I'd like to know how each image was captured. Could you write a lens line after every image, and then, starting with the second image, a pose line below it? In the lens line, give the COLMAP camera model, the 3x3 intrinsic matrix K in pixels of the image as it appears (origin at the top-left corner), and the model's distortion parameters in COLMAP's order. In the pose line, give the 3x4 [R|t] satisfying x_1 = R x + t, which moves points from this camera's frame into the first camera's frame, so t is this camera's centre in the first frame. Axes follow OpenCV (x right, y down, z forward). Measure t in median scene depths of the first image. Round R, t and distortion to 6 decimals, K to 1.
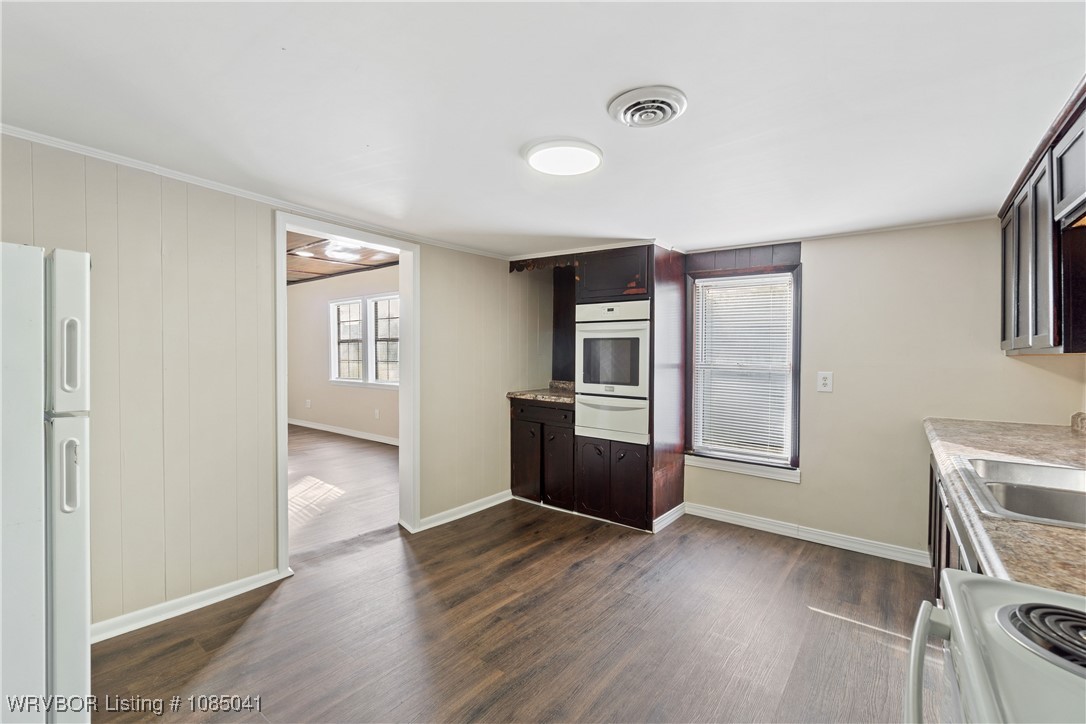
lens RADIAL K [[470.6, 0, 540.6], [0, 470.6, 368.6], [0, 0, 1]] dist [0.003820, 0.000875]
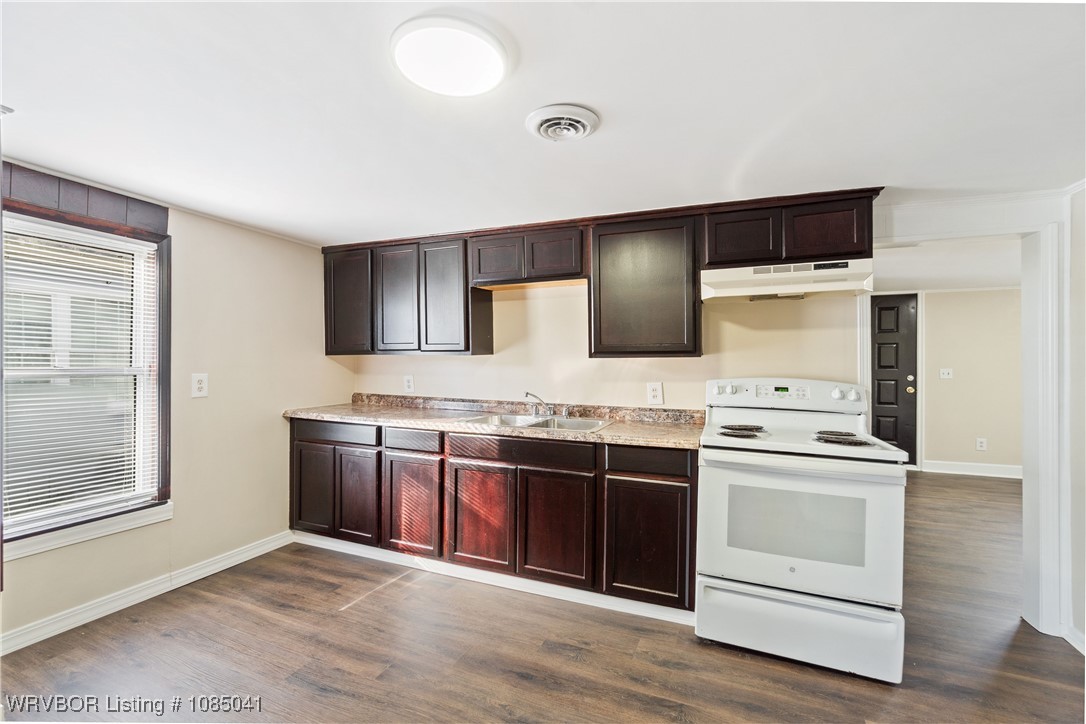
lens RADIAL K [[470.6, 0, 542.7], [0, 470.6, 358.4], [0, 0, 1]] dist [0.003820, 0.000875]
pose [[-0.261639, 0.002061, 0.965164, -0.373025], [0.019227, 0.999810, 0.003077, -0.011576], [-0.964974, 0.019363, -0.261629, 0.623367]]
